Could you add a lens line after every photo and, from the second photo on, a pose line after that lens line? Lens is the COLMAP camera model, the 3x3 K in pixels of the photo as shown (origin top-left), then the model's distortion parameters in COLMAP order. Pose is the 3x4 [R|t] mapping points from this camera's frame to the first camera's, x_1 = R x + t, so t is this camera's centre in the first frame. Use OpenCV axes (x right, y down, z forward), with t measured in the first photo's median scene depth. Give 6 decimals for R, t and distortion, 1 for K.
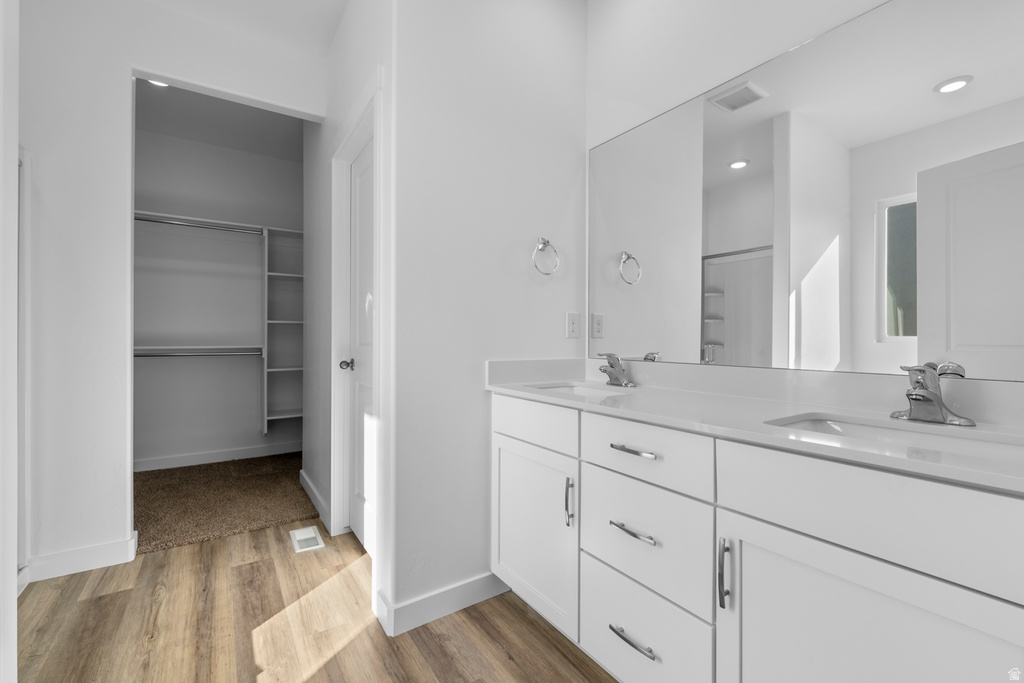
lens RADIAL K [[439.0, 0, 513.3], [0, 439.0, 338.9], [0, 0, 1]] dist [0.003840, 0.000315]
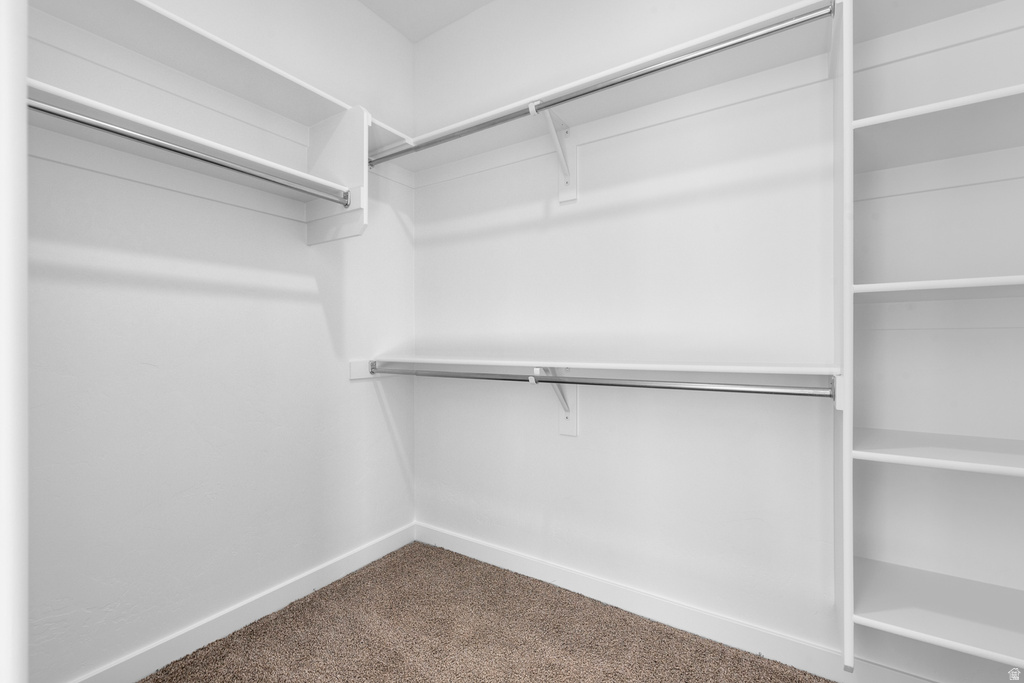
lens RADIAL K [[439.0, 0, 512.7], [0, 439.0, 342.7], [0, 0, 1]] dist [0.003840, 0.000315]
pose [[0.398011, -0.006445, -0.917358, -0.373220], [0.000566, 0.999977, -0.006780, -0.001871], [0.917381, 0.002179, 0.398005, 0.661998]]
